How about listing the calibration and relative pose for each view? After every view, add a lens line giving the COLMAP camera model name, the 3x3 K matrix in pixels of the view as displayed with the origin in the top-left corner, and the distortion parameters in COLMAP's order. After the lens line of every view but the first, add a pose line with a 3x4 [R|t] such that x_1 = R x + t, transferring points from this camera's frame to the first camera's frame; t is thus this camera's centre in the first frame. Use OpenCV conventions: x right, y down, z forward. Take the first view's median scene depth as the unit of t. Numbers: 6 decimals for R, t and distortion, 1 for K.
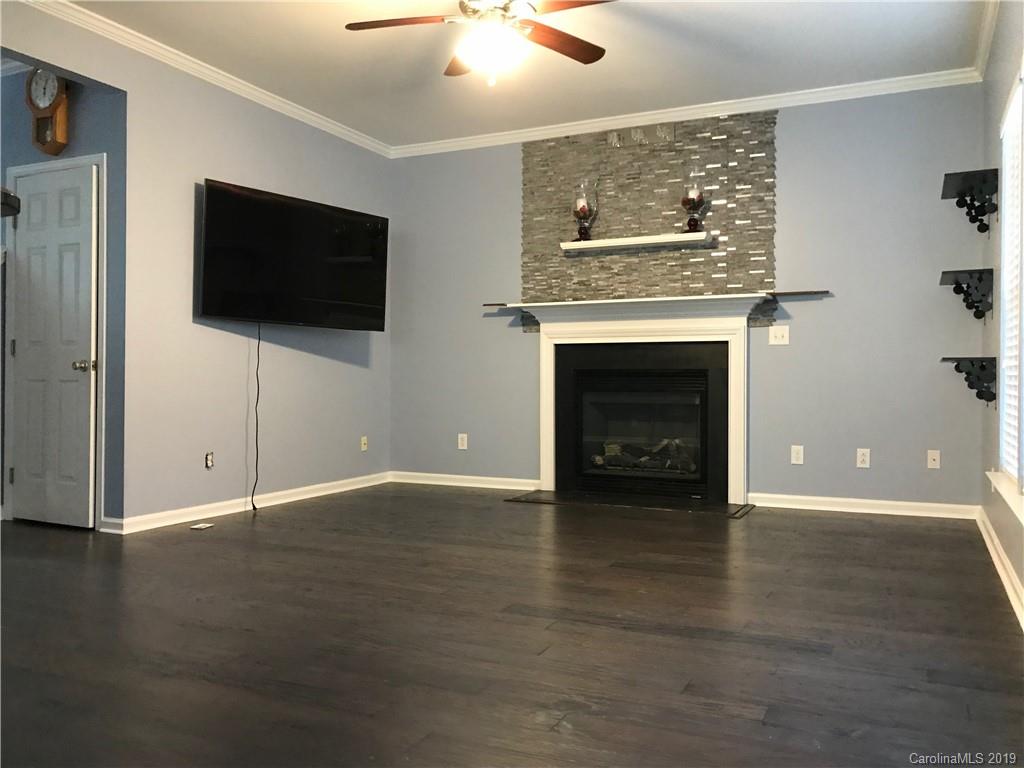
lens RADIAL K [[834.8, 0, 514.7], [0, 834.8, 379.3], [0, 0, 1]] dist [0.019166, -0.029626]
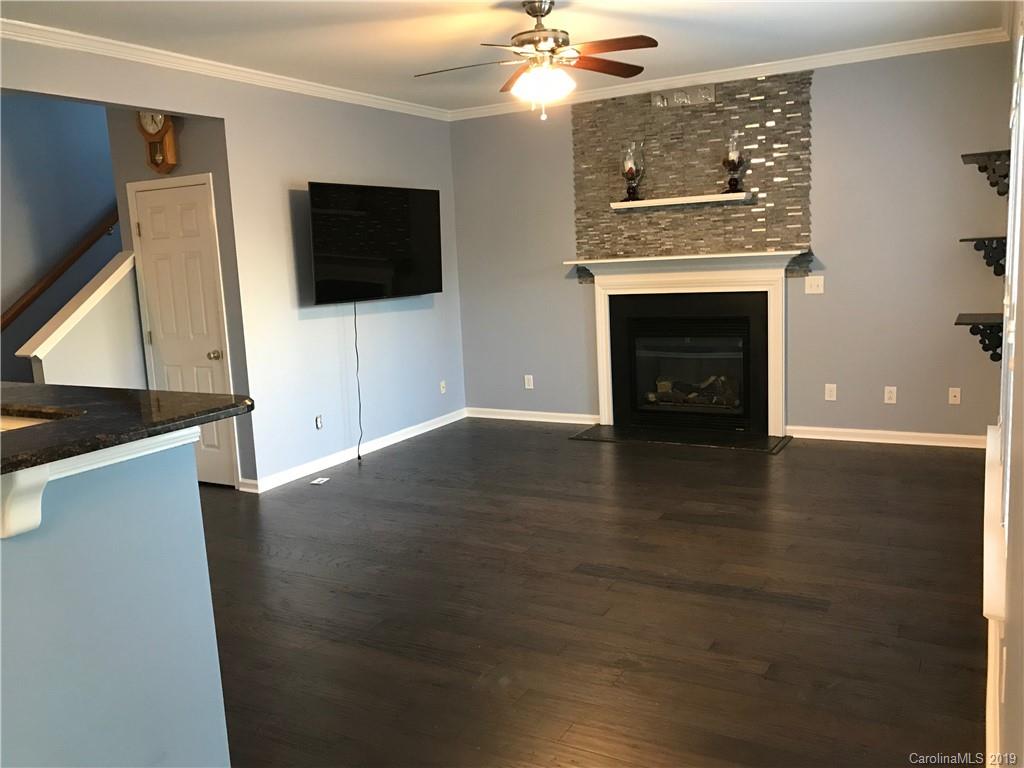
lens RADIAL K [[834.8, 0, 512.4], [0, 834.8, 373.2], [0, 0, 1]] dist [0.019166, -0.029626]
pose [[0.996165, -0.041842, -0.076836, 0.001820], [0.052637, 0.988128, 0.144336, -0.116557], [0.069884, -0.147827, 0.986541, -0.123828]]
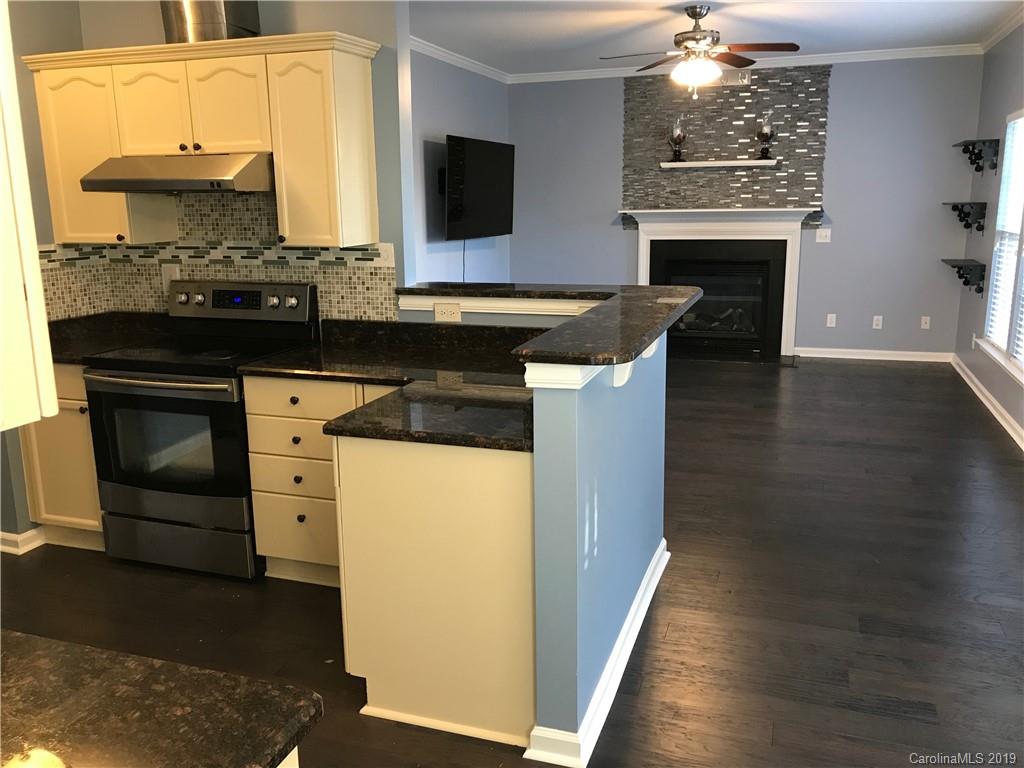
lens RADIAL K [[834.8, 0, 507.3], [0, 834.8, 368.6], [0, 0, 1]] dist [0.019166, -0.029626]
pose [[0.994630, -0.036533, 0.096834, -0.348290], [0.016597, 0.979821, 0.199188, -0.121208], [-0.102157, -0.196511, 0.975165, -0.345604]]
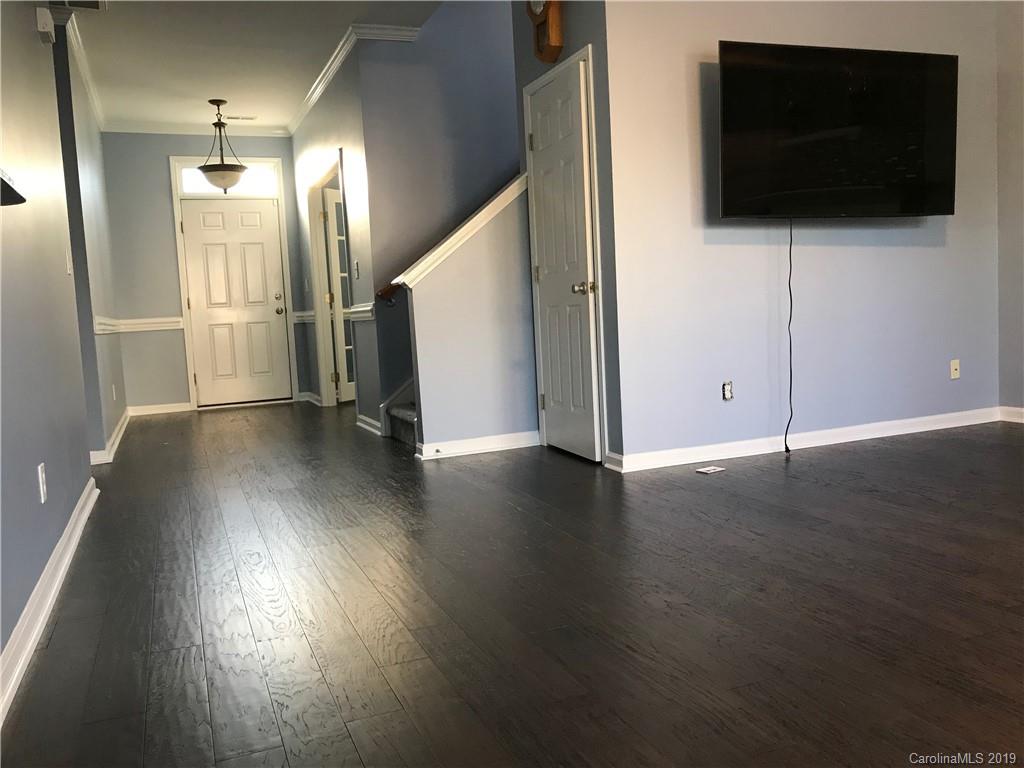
lens RADIAL K [[834.8, 0, 498.2], [0, 834.8, 385.9], [0, 0, 1]] dist [0.019166, -0.029626]
pose [[0.723137, 0.018435, -0.690458, 0.045737], [0.058021, 0.994489, 0.087320, 0.004159], [0.688263, -0.103206, 0.718083, 0.216958]]
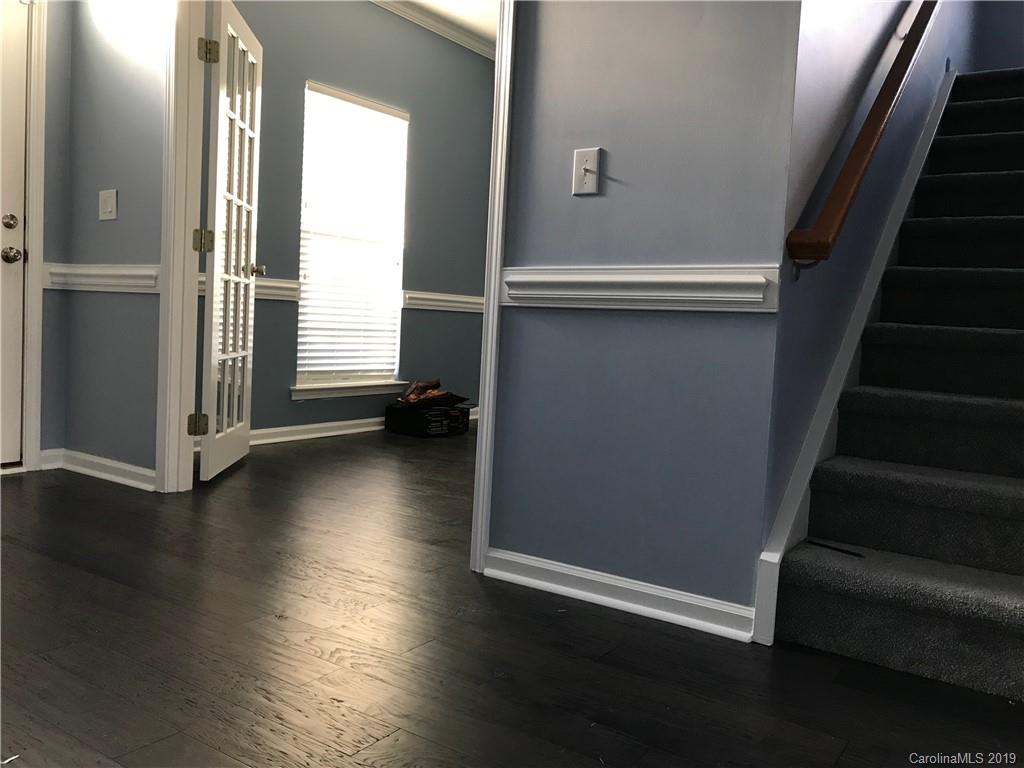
lens RADIAL K [[834.8, 0, 505.0], [0, 834.8, 374.9], [0, 0, 1]] dist [0.019166, -0.029626]
pose [[0.984804, 0.050062, -0.166299, -0.814746], [-0.039434, 0.997000, 0.066608, 0.011539], [0.169134, -0.059038, 0.983823, 0.482227]]
